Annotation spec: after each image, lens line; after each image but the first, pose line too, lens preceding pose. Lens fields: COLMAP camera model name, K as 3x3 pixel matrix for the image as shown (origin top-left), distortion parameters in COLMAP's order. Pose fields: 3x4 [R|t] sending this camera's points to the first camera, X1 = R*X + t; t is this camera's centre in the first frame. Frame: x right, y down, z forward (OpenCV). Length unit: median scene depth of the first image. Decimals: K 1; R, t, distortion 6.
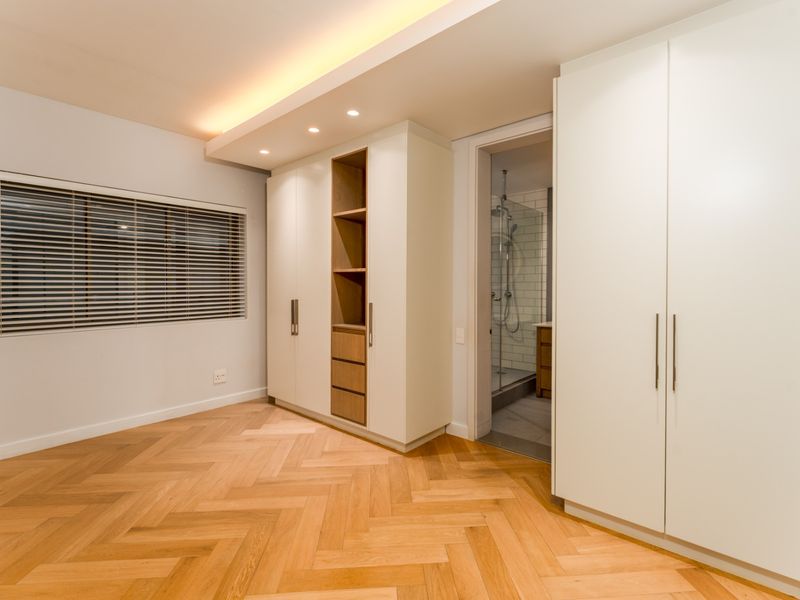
lens RADIAL K [[368.8, 0, 400.3], [0, 368.8, 292.3], [0, 0, 1]] dist [-0.000919, -0.000433]
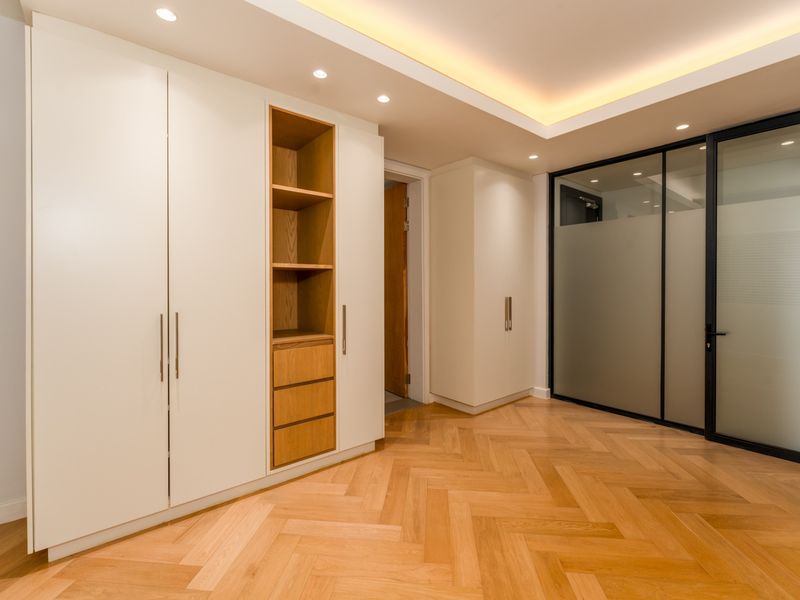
lens RADIAL K [[359.7, 0, 397.5], [0, 359.7, 289.9], [0, 0, 1]] dist [0.000002, 0.000133]
pose [[0.197432, -0.015713, 0.980191, -0.885863], [0.016730, 0.999780, 0.012657, -0.015695], [-0.980174, 0.013900, 0.197651, 0.691265]]
